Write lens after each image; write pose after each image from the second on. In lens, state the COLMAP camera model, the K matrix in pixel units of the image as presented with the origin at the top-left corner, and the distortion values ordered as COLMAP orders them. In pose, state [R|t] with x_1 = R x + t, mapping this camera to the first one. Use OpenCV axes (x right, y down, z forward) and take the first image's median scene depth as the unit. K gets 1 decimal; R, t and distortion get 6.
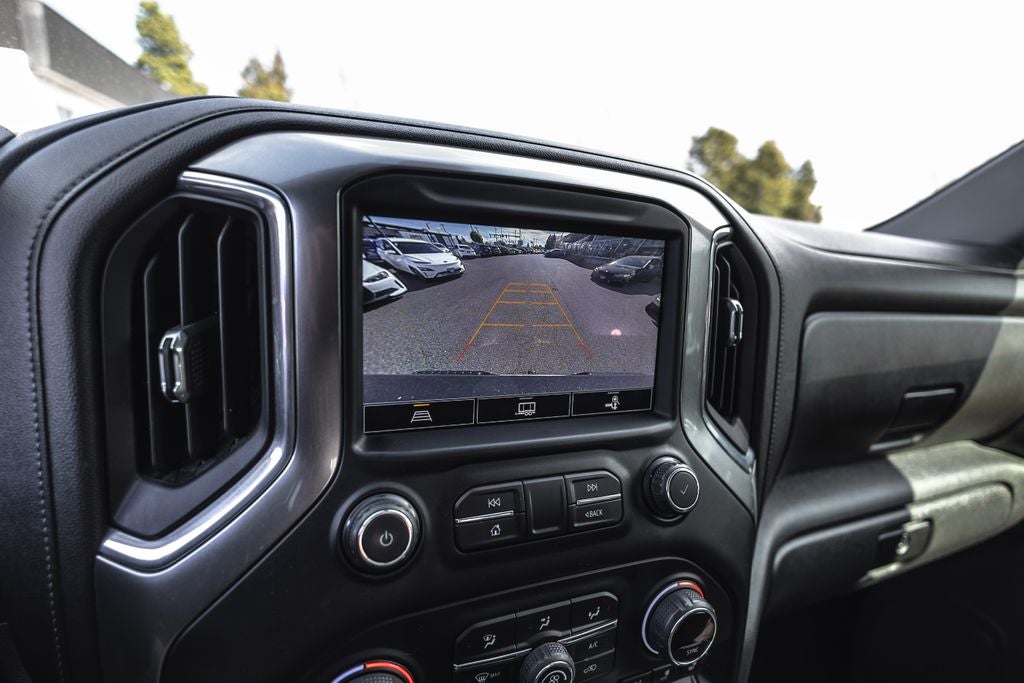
lens RADIAL K [[486.3, 0, 514.0], [0, 486.3, 340.7], [0, 0, 1]] dist [0.000077, -0.001407]
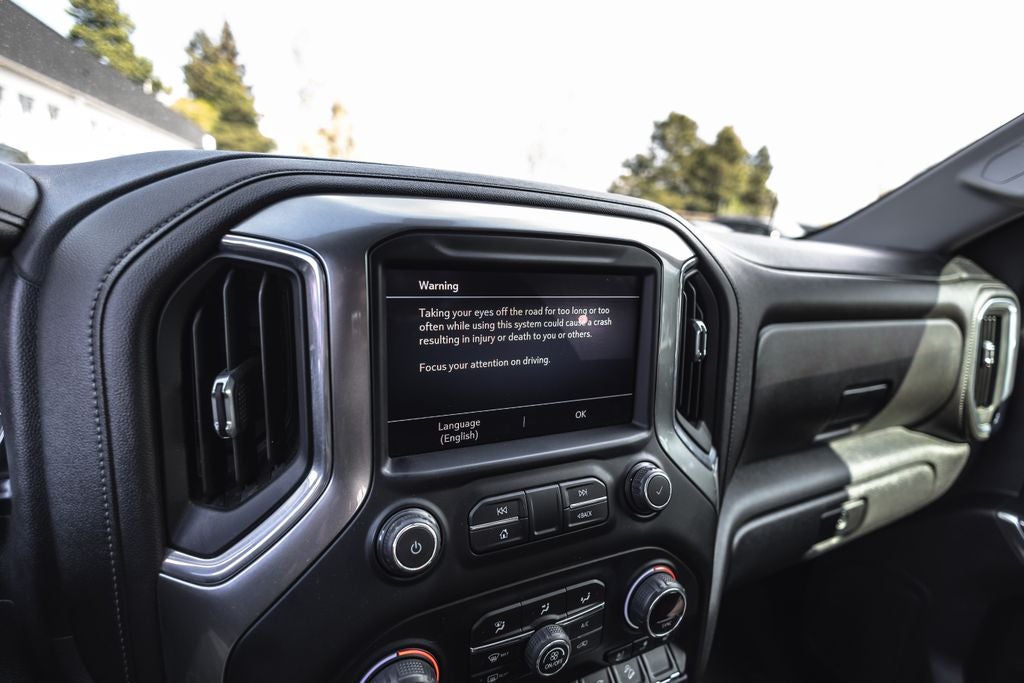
lens RADIAL K [[486.3, 0, 514.0], [0, 486.3, 340.7], [0, 0, 1]] dist [0.000077, -0.001407]
pose [[0.997519, -0.018099, 0.068036, -0.068151], [0.015916, 0.999345, 0.032487, -0.092115], [-0.068579, -0.031323, 0.997154, -0.127179]]
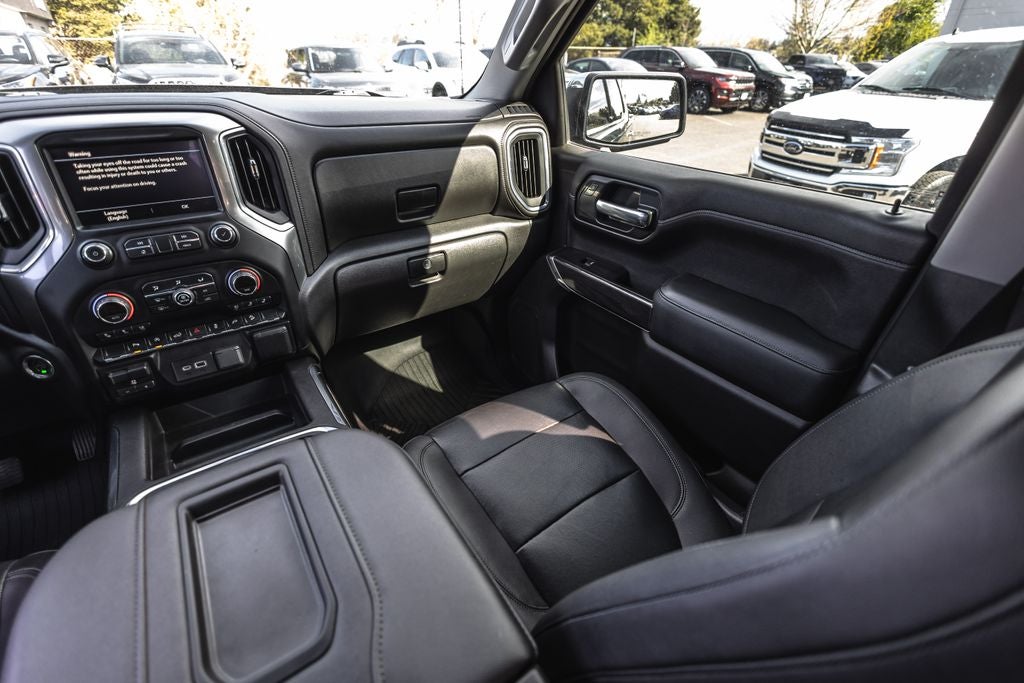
lens RADIAL K [[486.3, 0, 514.0], [0, 486.3, 340.7], [0, 0, 1]] dist [0.000077, -0.001407]
pose [[0.970801, -0.176841, 0.162086, 1.310805], [0.120646, 0.943943, 0.307273, 0.204905], [-0.207339, -0.278746, 0.937716, -2.018800]]
